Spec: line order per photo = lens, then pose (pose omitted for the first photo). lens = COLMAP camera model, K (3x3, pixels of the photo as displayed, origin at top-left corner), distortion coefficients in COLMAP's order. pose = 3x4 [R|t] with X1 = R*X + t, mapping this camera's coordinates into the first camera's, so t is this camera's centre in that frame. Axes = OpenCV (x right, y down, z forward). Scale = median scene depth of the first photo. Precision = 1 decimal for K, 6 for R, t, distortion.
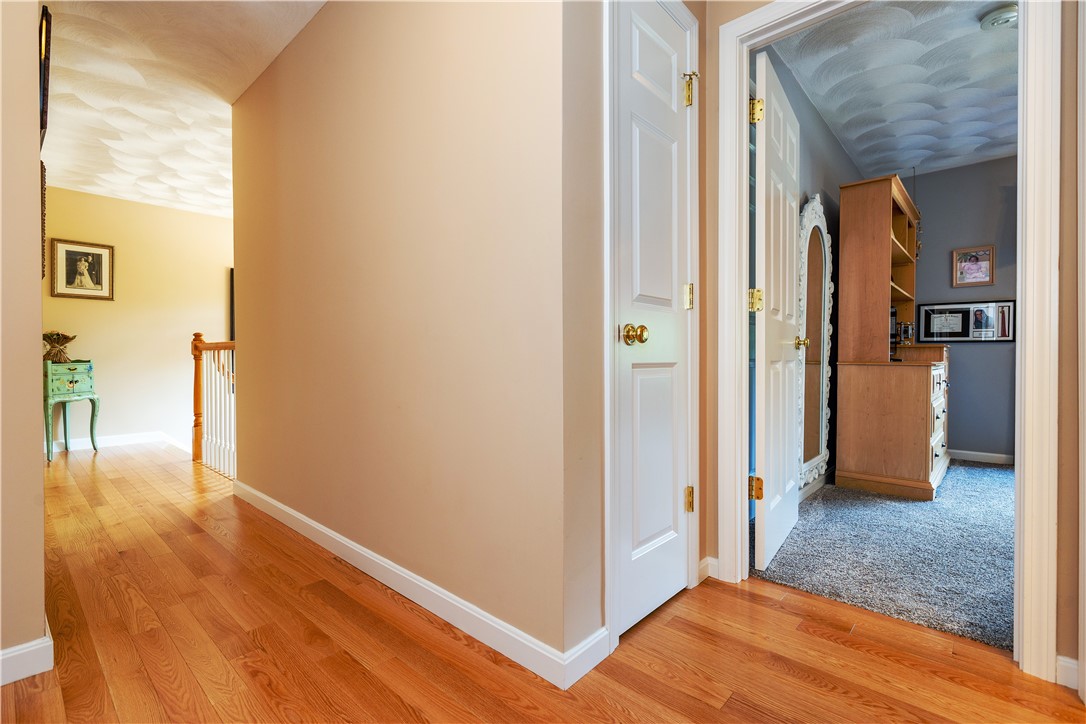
lens RADIAL K [[492.4, 0, 544.8], [0, 492.4, 364.1], [0, 0, 1]] dist [-0.001567, 0.000067]
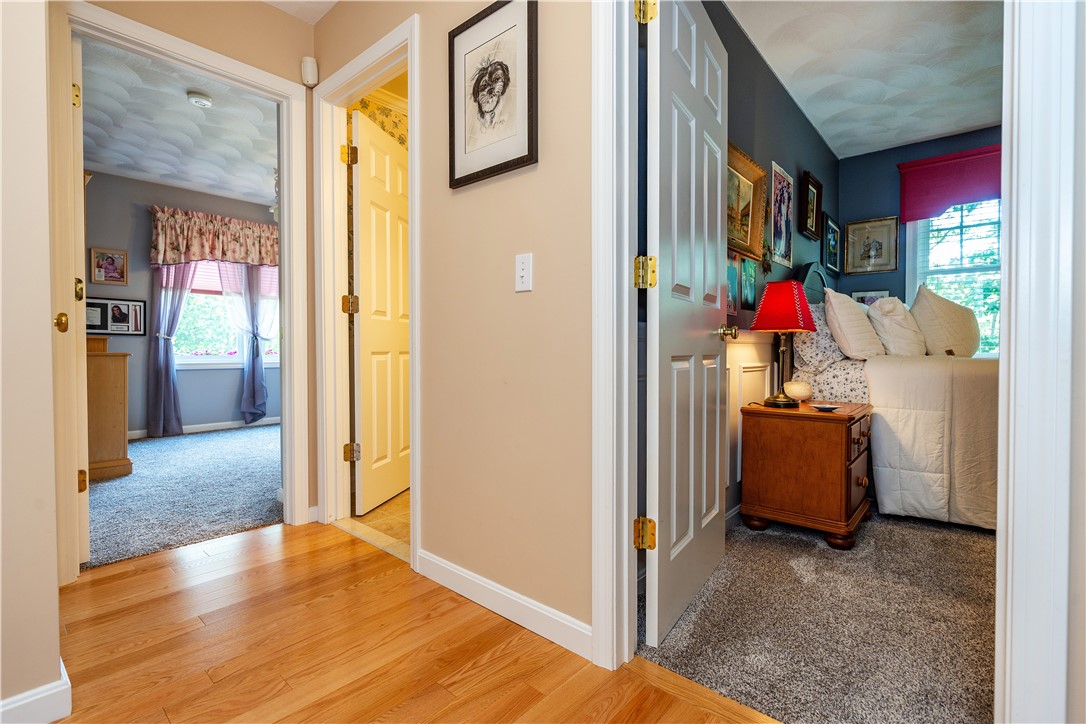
lens RADIAL K [[492.4, 0, 540.7], [0, 492.4, 358.4], [0, 0, 1]] dist [-0.001567, 0.000067]
pose [[-0.012124, -0.016483, 0.999791, -0.345833], [0.008904, 0.999823, 0.016592, -0.000683], [-0.999887, 0.009103, -0.011975, 0.054606]]
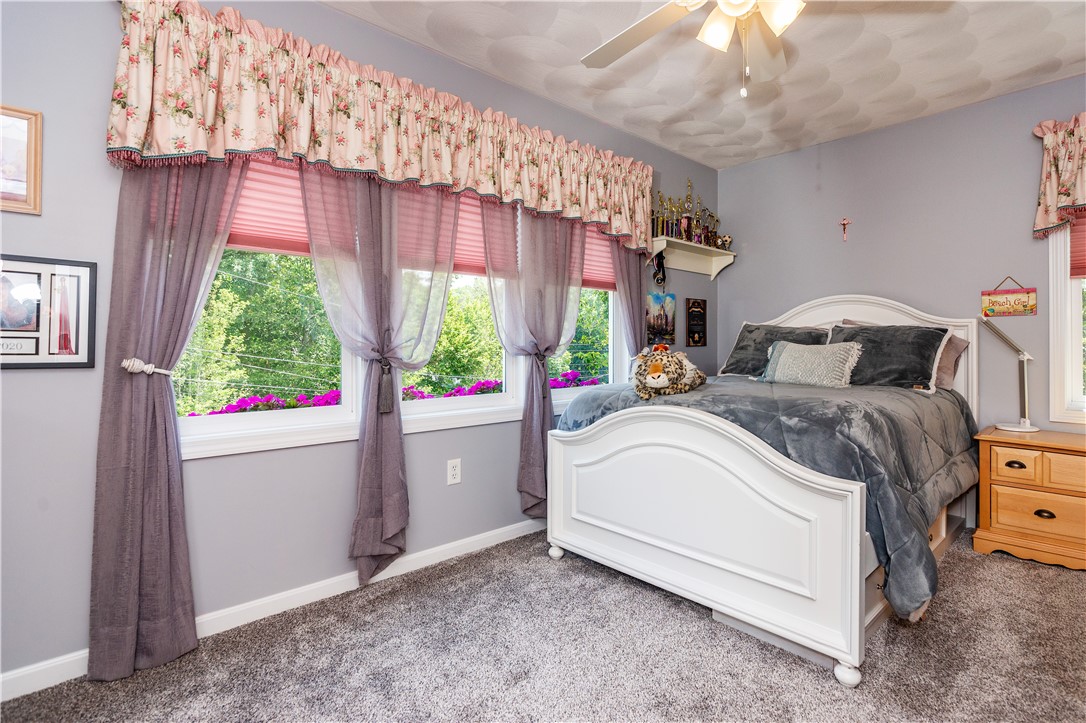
lens RADIAL K [[492.4, 0, 538.8], [0, 492.4, 341.6], [0, 0, 1]] dist [-0.001567, 0.000067]
pose [[0.128628, 0.012475, 0.991614, 0.778715], [0.002715, 0.999913, -0.012931, -0.077224], [-0.991689, 0.004356, 0.128583, 0.755444]]
